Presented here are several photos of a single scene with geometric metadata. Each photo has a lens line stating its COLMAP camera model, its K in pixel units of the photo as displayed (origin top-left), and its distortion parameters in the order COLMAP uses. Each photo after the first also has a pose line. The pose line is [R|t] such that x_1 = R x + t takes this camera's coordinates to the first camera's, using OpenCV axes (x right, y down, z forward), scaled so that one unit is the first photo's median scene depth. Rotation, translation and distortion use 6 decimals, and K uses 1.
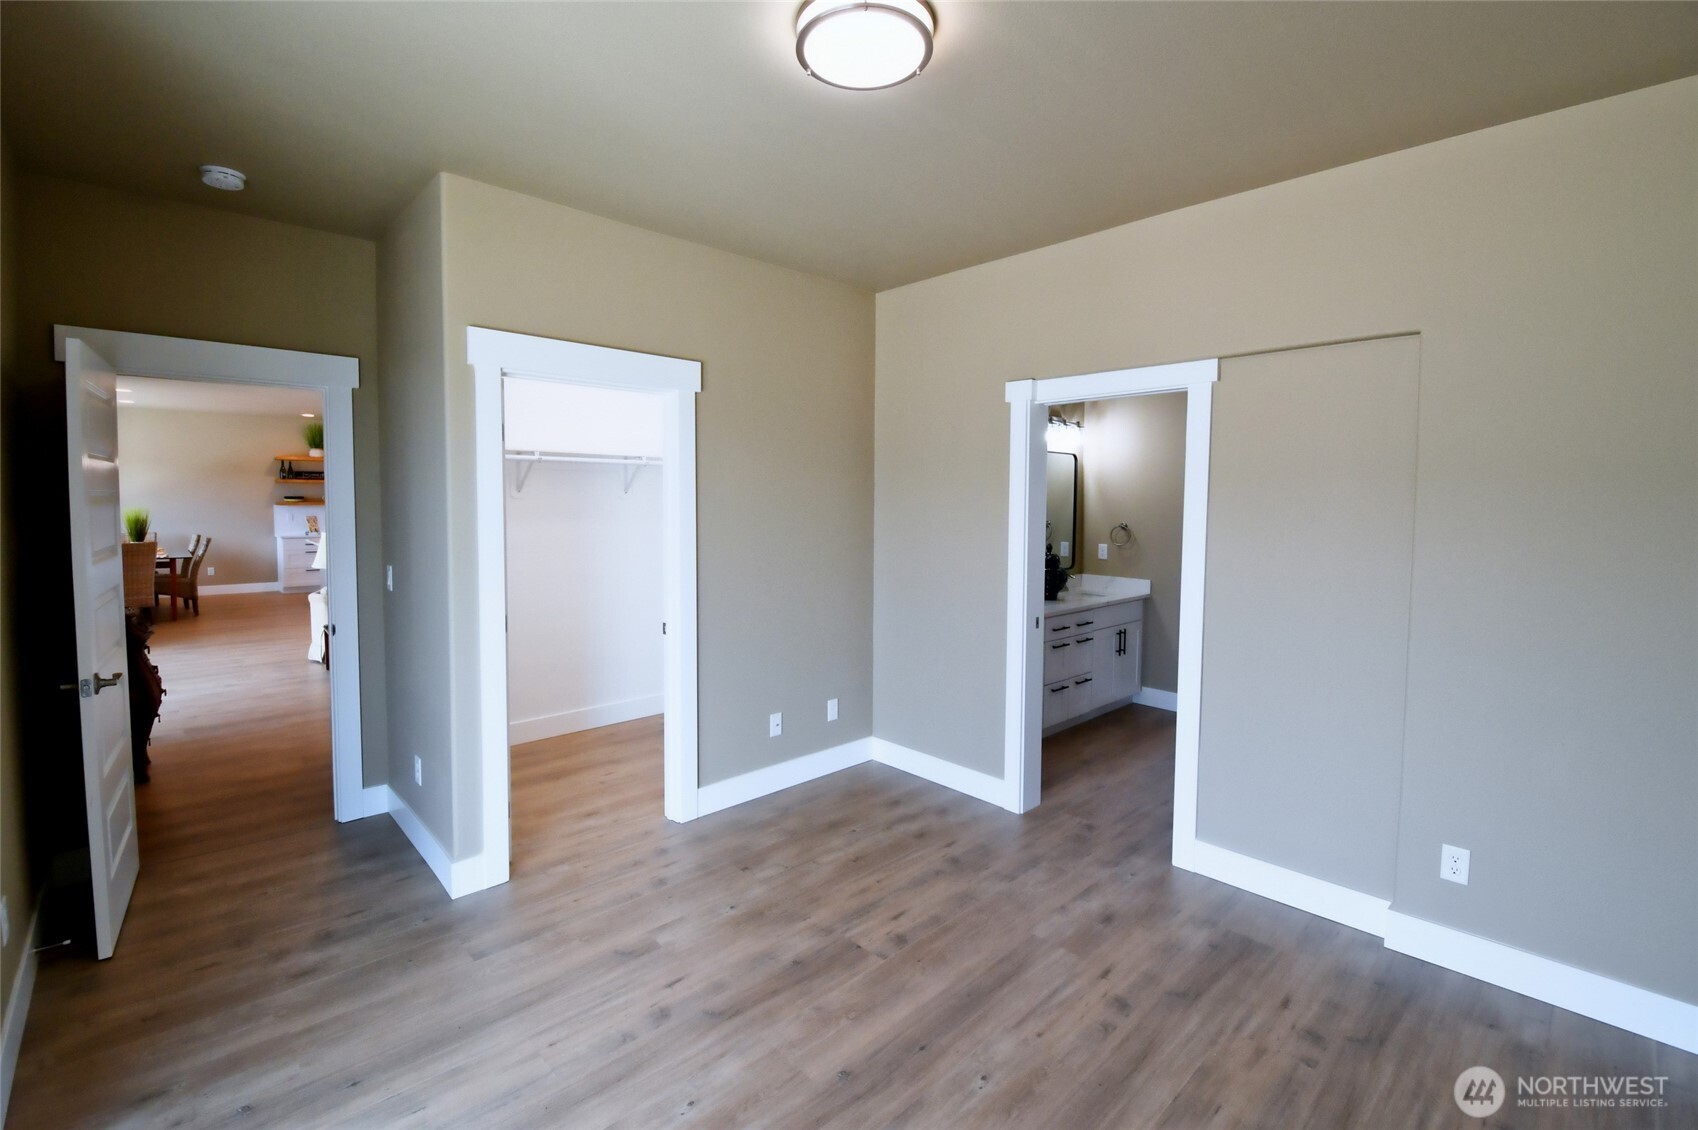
lens RADIAL K [[749.8, 0, 845.9], [0, 749.8, 562.2], [0, 0, 1]] dist [-0.008358, -0.009775]
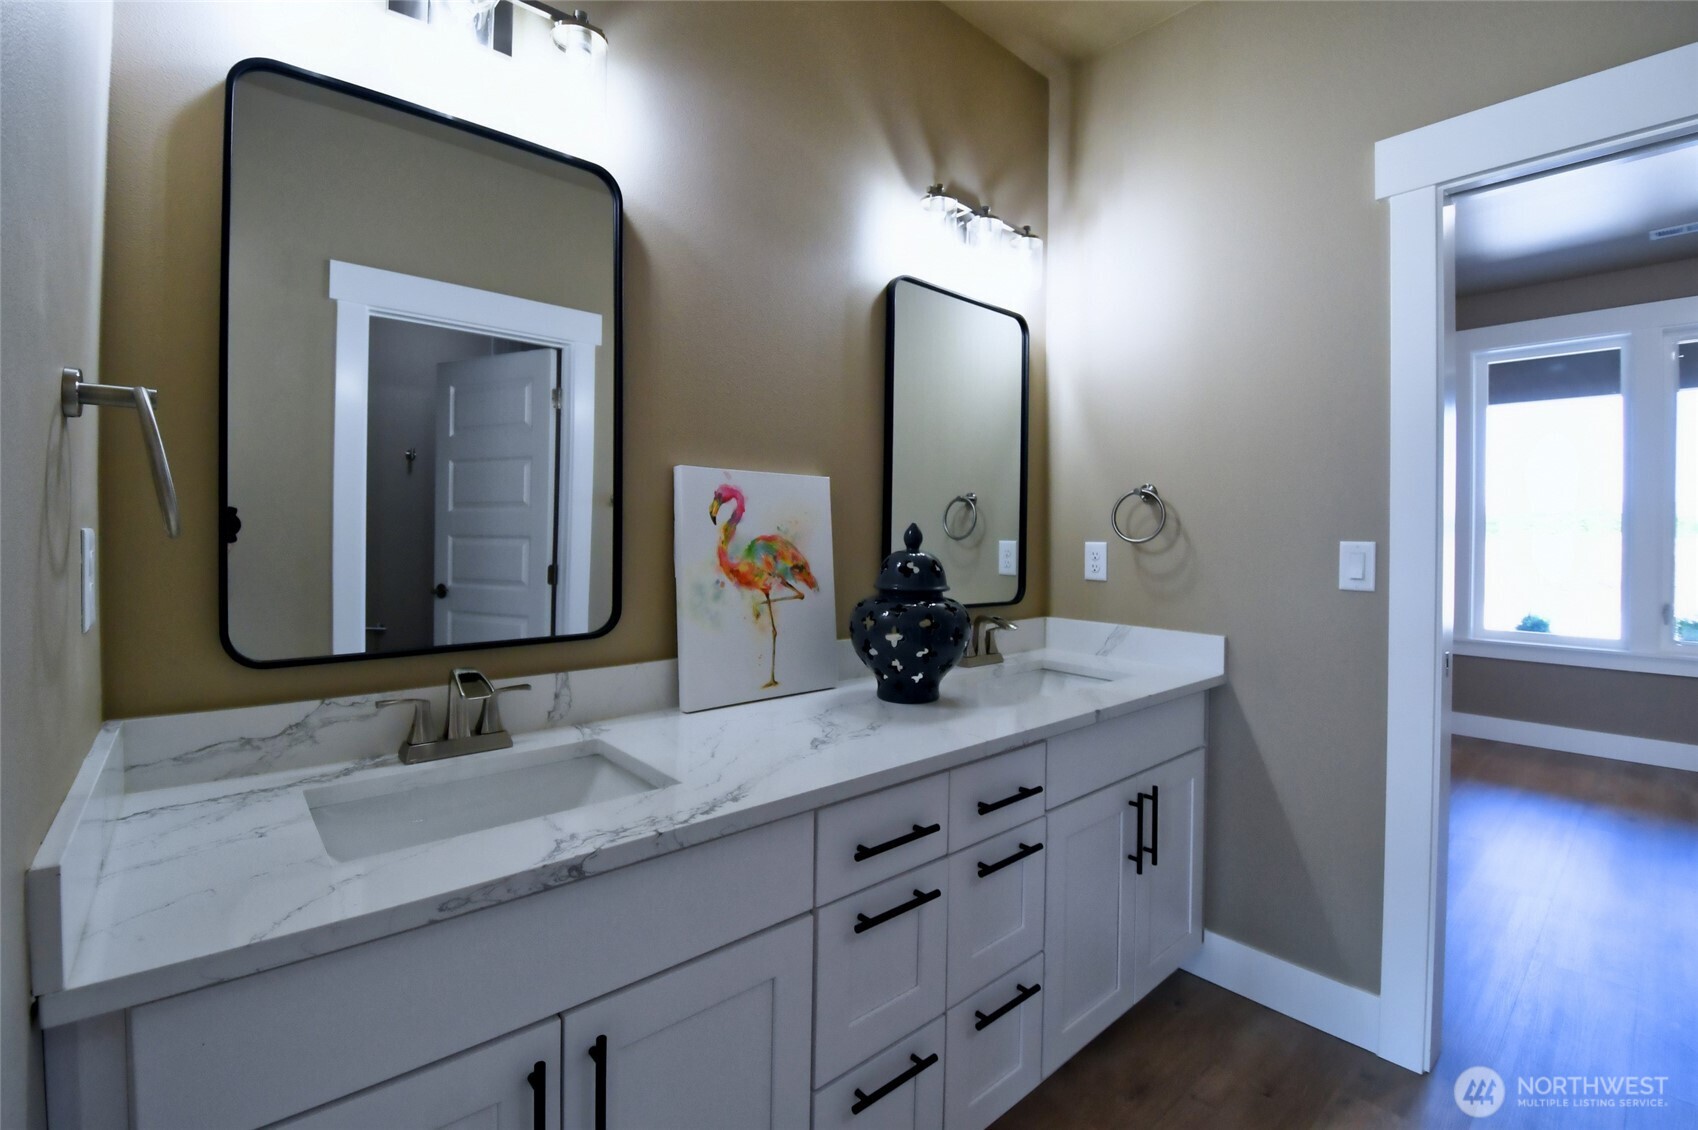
lens RADIAL K [[749.8, 0, 855.8], [0, 749.8, 562.3], [0, 0, 1]] dist [-0.008358, -0.009775]
pose [[0.999711, 0.003062, -0.023854, 0.233973], [-0.004175, 0.998897, -0.046761, 0.005649], [0.023684, 0.046847, 0.998621, 0.623945]]
